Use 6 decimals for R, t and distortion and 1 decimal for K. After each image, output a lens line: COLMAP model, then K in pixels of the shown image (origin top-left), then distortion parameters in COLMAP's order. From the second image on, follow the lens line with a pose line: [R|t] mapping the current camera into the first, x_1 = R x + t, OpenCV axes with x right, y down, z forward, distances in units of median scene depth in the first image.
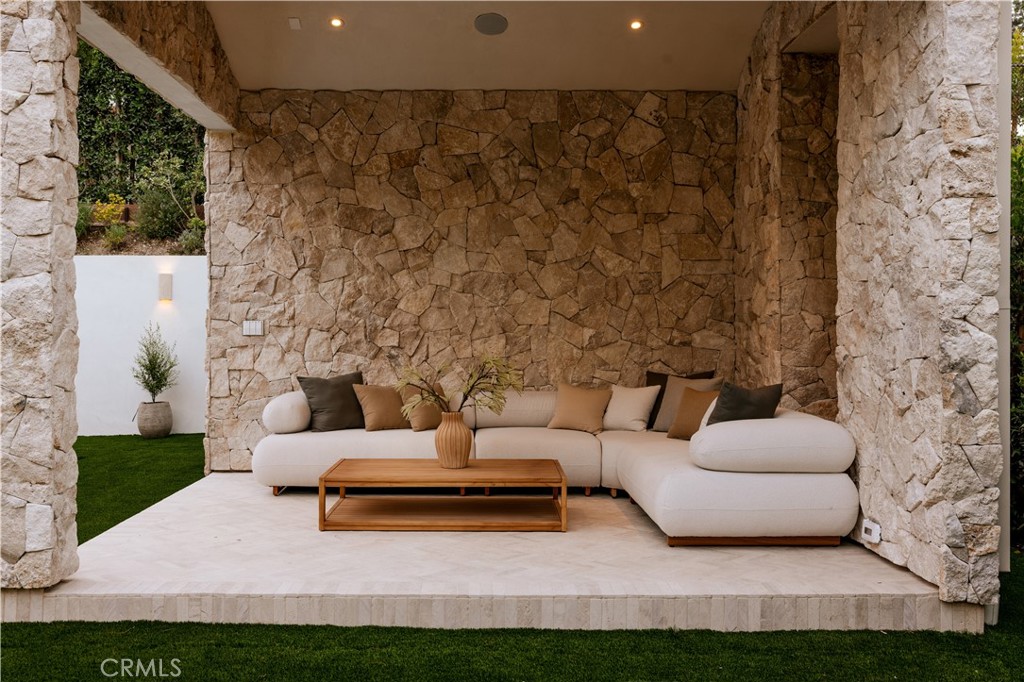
lens RADIAL K [[935.5, 0, 511.5], [0, 935.5, 331.8], [0, 0, 1]] dist [-0.003398, -0.005586]
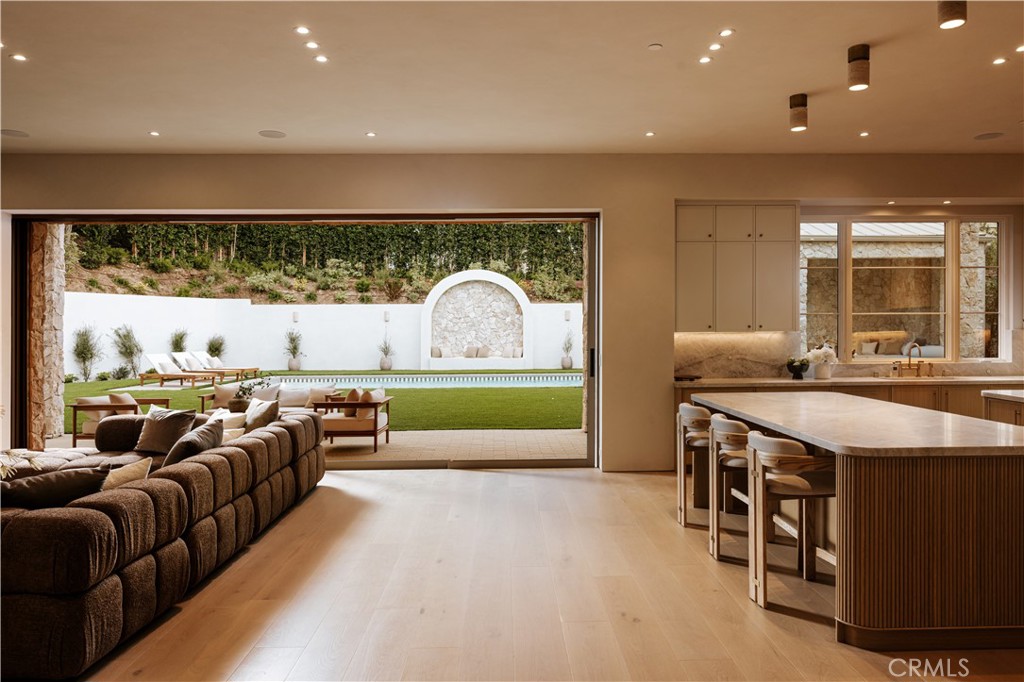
lens RADIAL K [[725.2, 0, 512.0], [0, 725.2, 341.0], [0, 0, 1]] dist [0.001361, -0.000793]
pose [[0.999710, -0.009066, 0.022293, -1.930917], [0.008815, 0.999897, 0.011339, 0.011560], [-0.022393, -0.011140, 0.999687, -2.627521]]
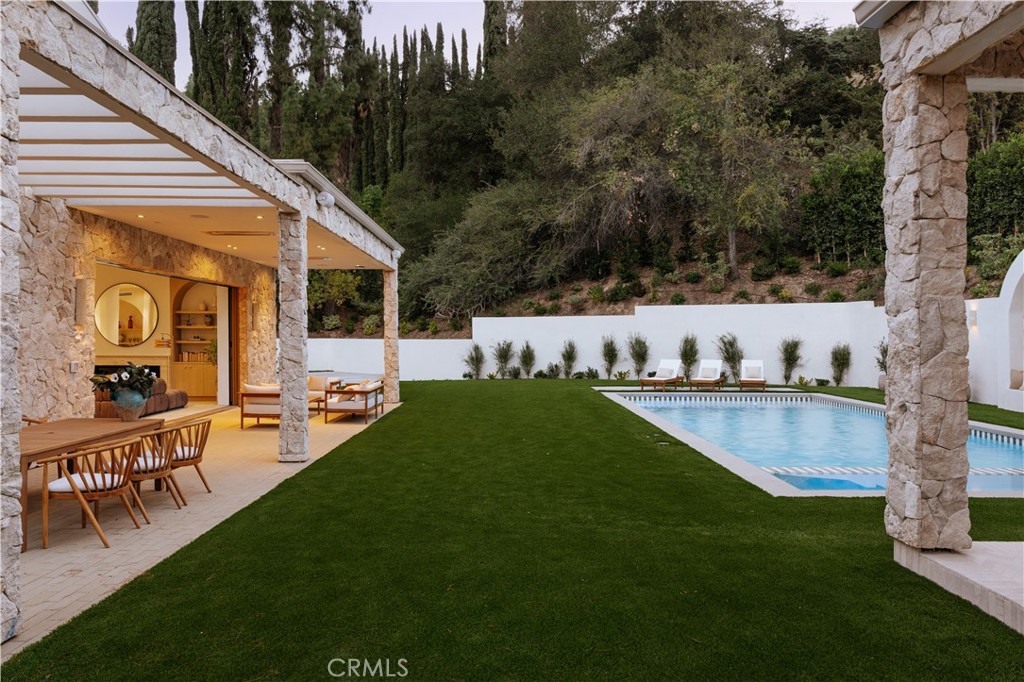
lens RADIAL K [[725.2, 0, 512.0], [0, 725.2, 341.0], [0, 0, 1]] dist [0.001361, -0.000793]
pose [[-0.007546, 0.003672, -0.999965, 0.521162], [-0.002100, 0.999991, 0.003688, -0.019566], [0.999969, 0.002128, -0.007538, 0.436741]]
